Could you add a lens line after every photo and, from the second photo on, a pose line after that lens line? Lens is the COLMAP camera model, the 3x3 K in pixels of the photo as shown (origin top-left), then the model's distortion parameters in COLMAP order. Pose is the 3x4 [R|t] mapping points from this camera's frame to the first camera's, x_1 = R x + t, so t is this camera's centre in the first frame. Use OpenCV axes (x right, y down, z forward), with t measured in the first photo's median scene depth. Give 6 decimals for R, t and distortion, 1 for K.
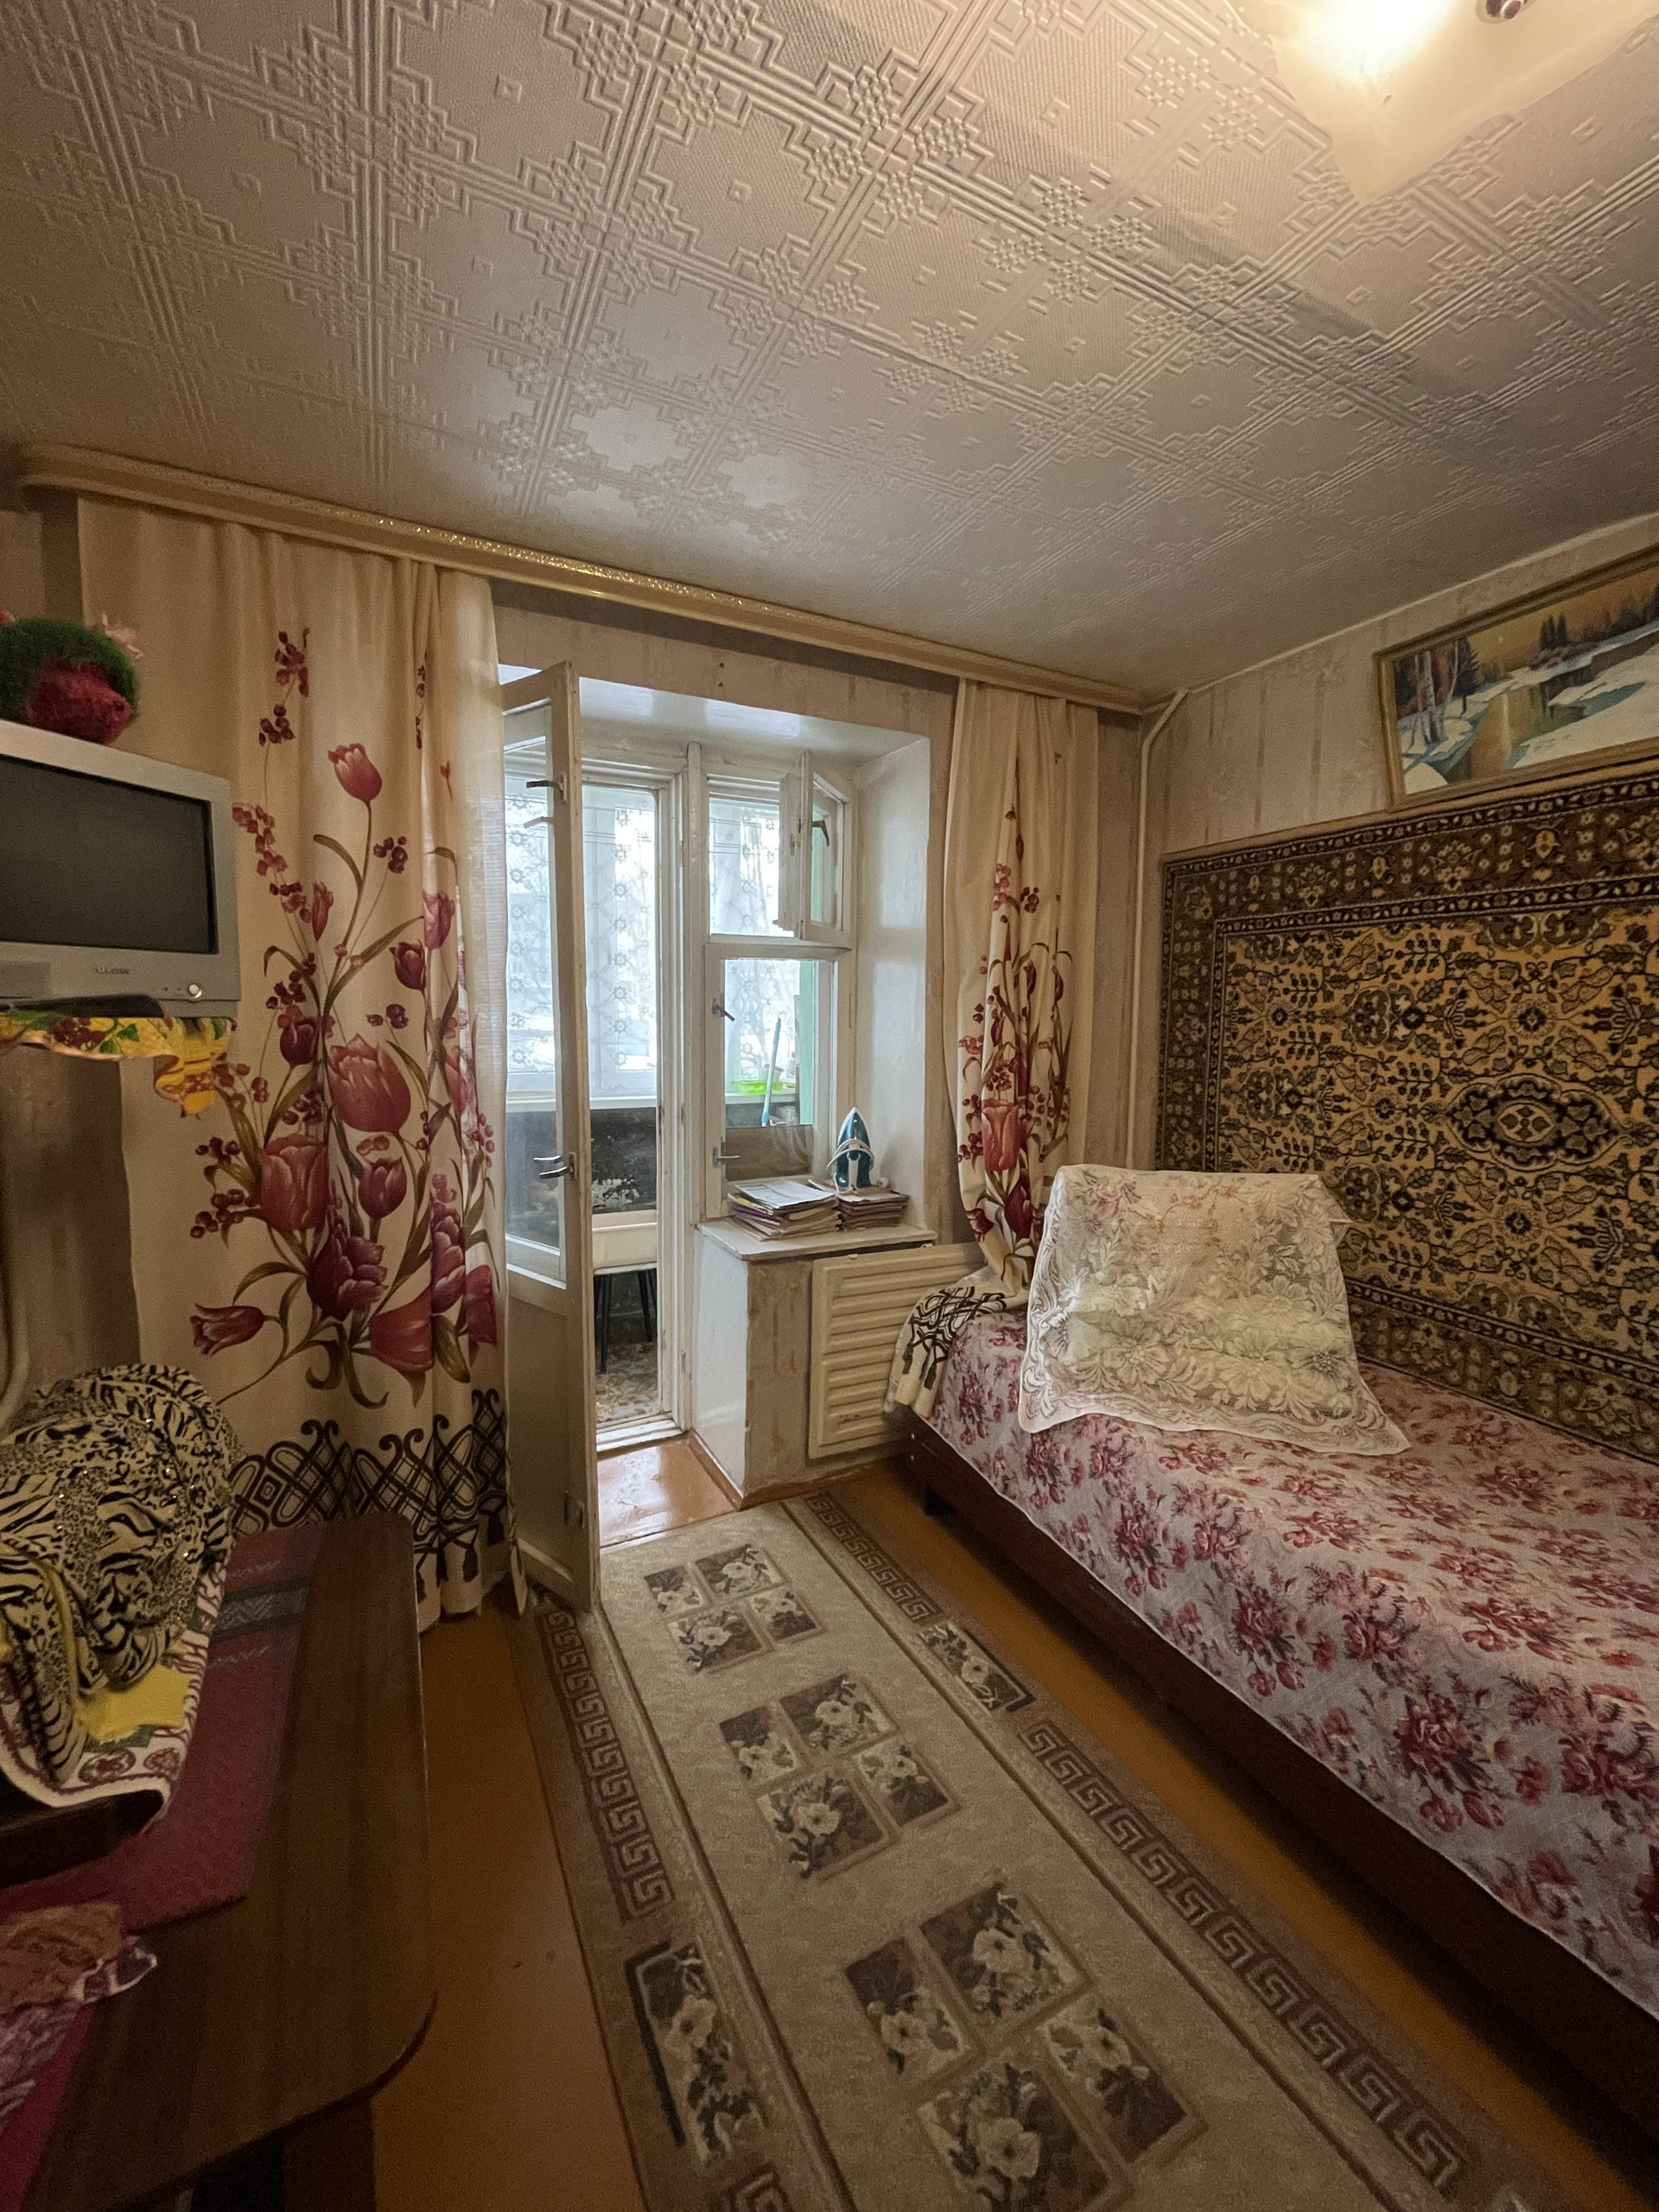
lens RADIAL K [[886.3, 0, 823.8], [0, 886.3, 1102.8], [0, 0, 1]] dist [-0.003863, -0.000240]
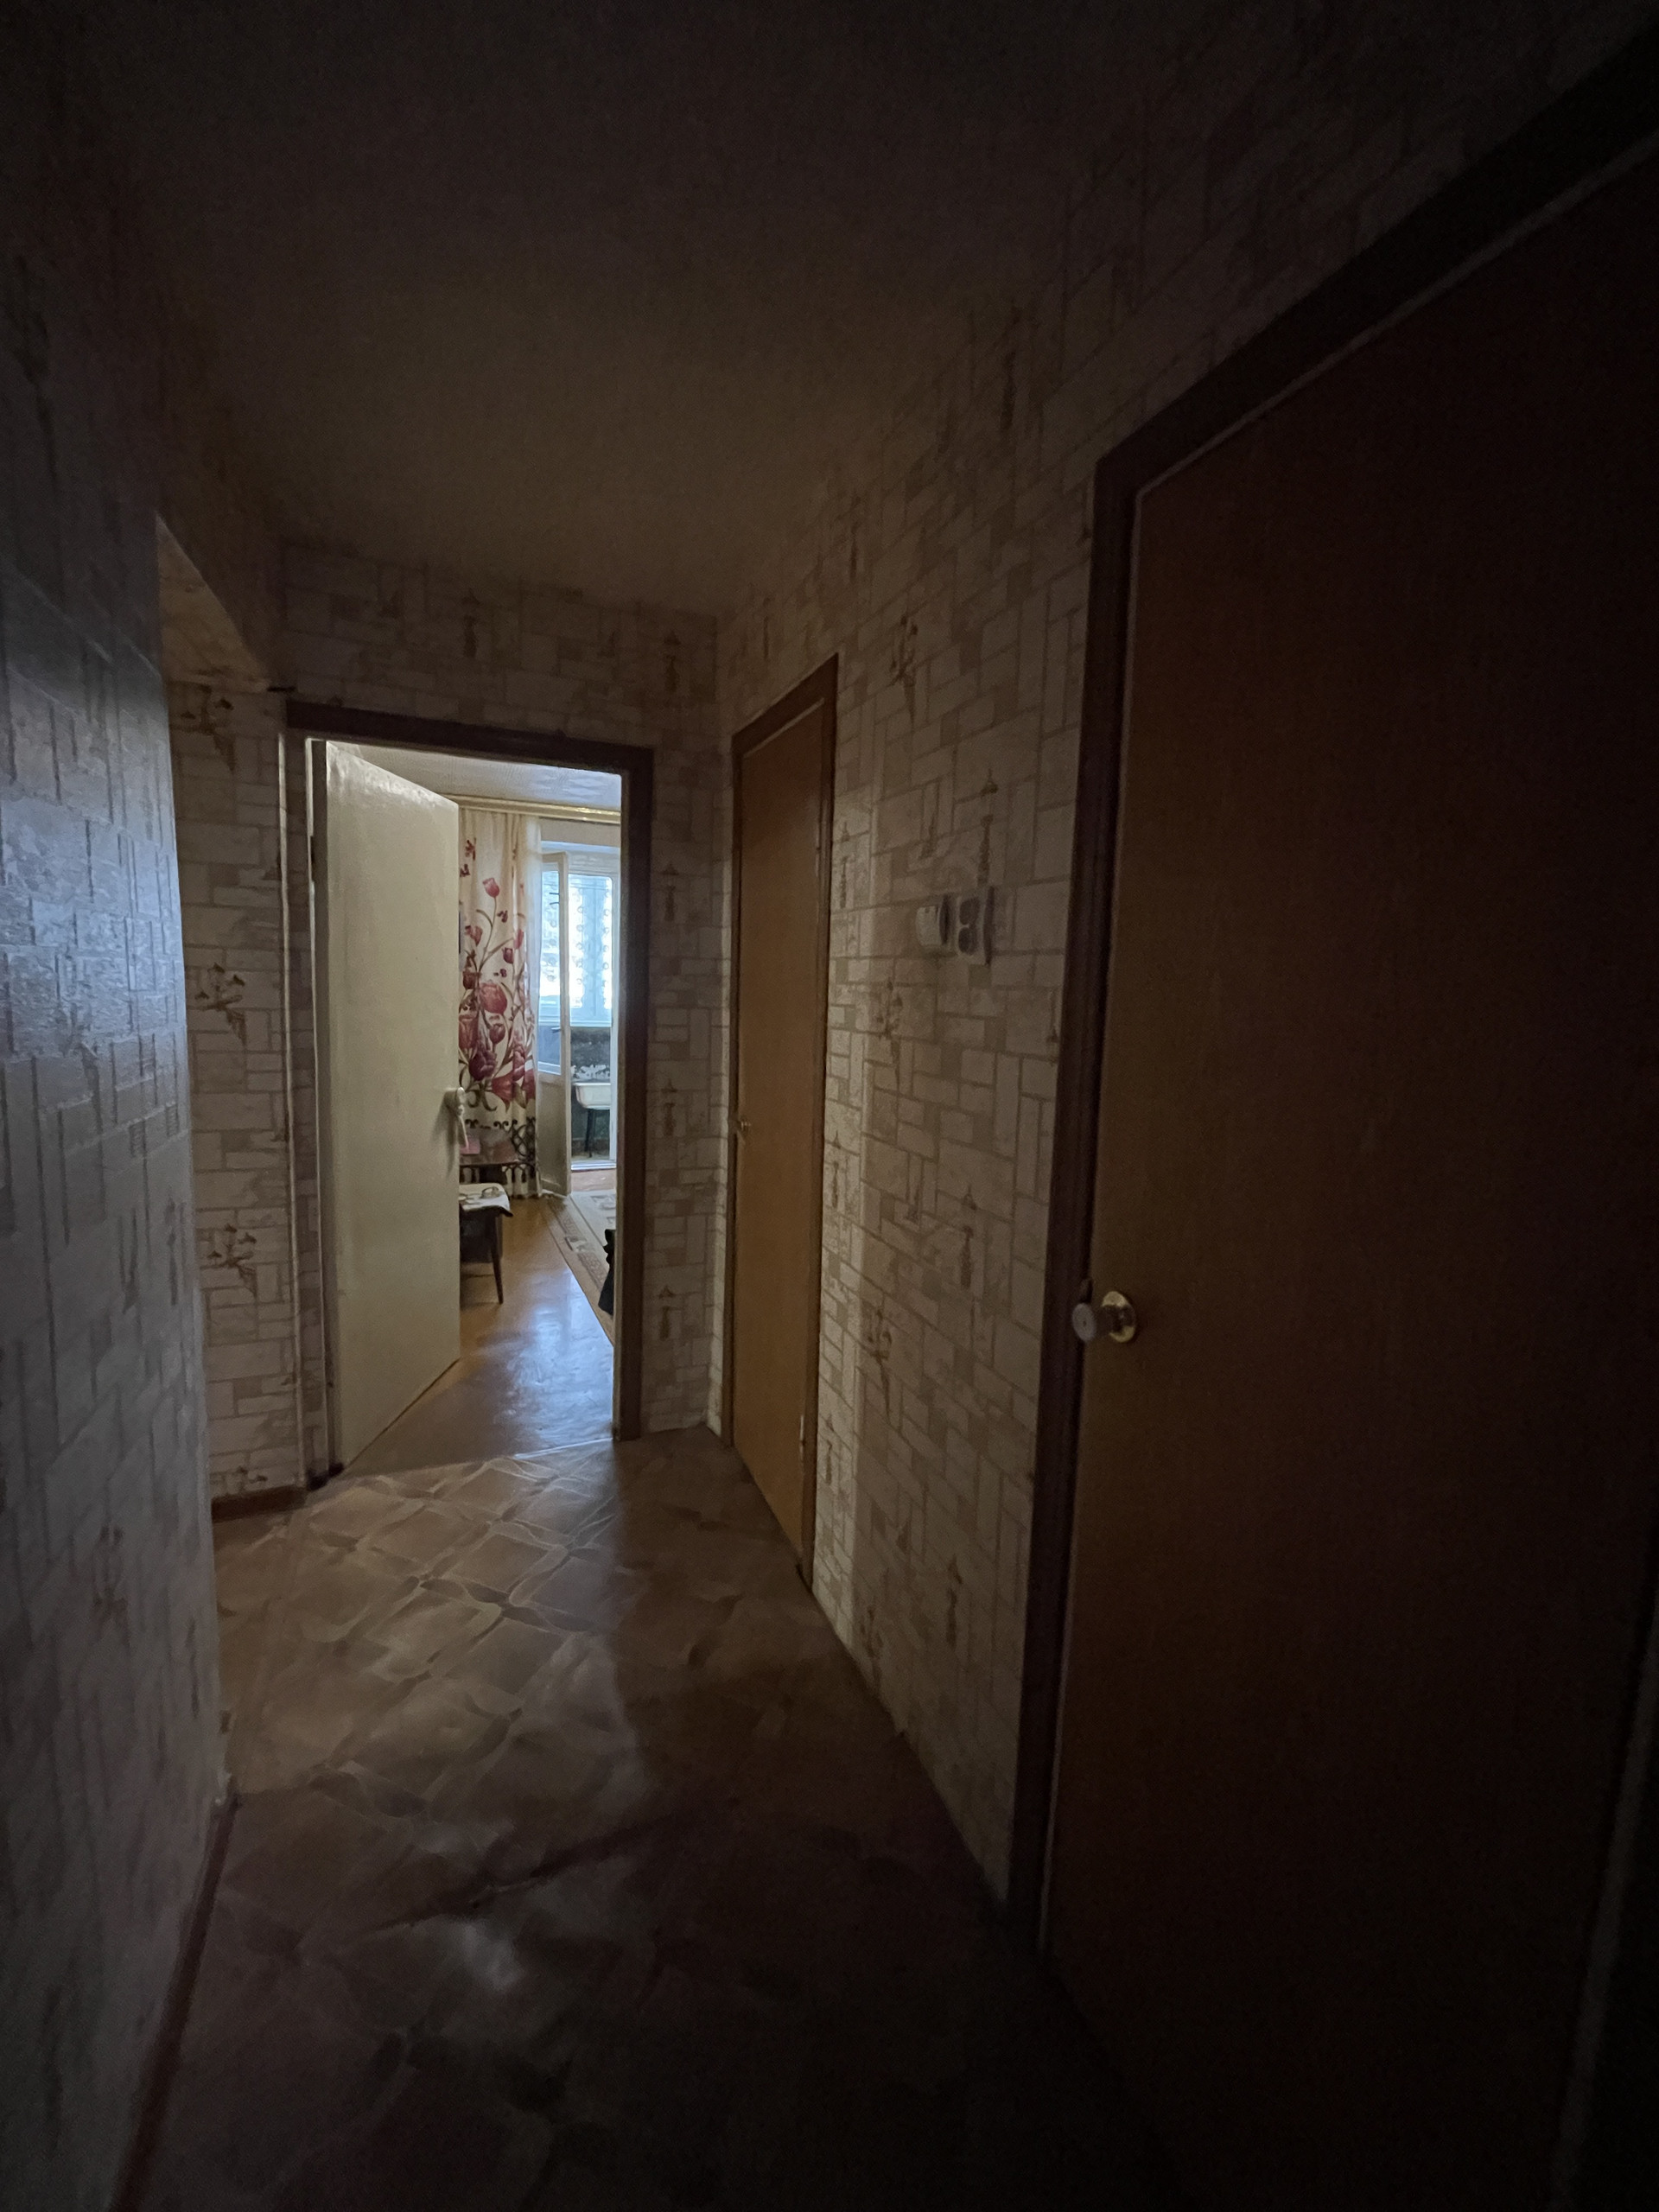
lens RADIAL K [[886.3, 0, 833.0], [0, 886.3, 1097.8], [0, 0, 1]] dist [-0.003863, -0.000240]
pose [[0.998125, 0.037279, -0.048538, 0.720337], [-0.035495, 0.998680, 0.037123, 0.156648], [0.049857, -0.035330, 0.998131, -1.781541]]
